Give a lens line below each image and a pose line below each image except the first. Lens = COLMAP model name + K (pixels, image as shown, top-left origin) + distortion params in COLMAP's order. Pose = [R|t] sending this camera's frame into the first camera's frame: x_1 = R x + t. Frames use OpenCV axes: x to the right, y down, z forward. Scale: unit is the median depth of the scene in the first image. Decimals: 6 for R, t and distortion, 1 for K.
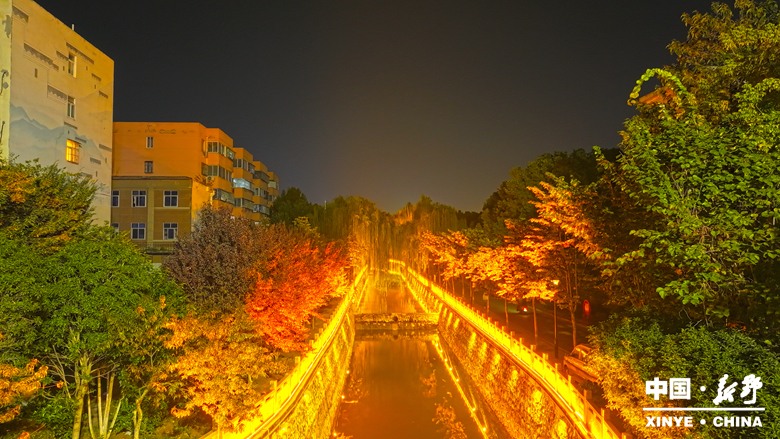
lens RADIAL K [[544.9, 0, 390.0], [0, 544.9, 219.5], [0, 0, 1]] dist [0.005061, -0.002600]
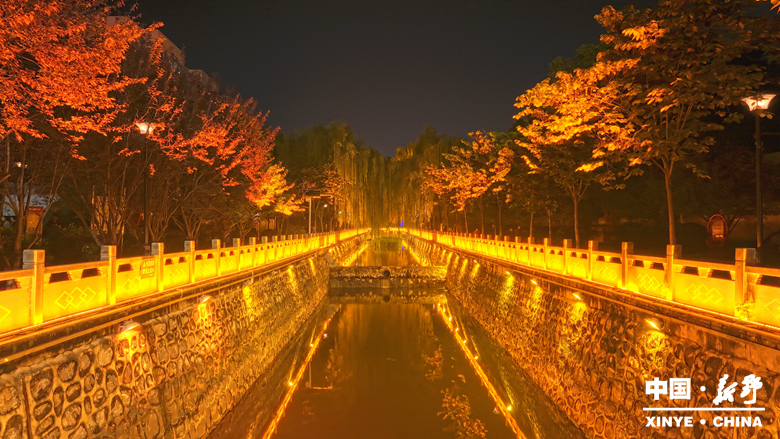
lens RADIAL K [[544.9, 0, 390.0], [0, 544.9, 219.5], [0, 0, 1]] dist [0.005061, -0.002600]
pose [[0.999942, 0.000979, -0.010764, 0.022672], [-0.000586, 0.999335, 0.036457, 0.086615], [0.010792, -0.036448, 0.999277, 0.289345]]
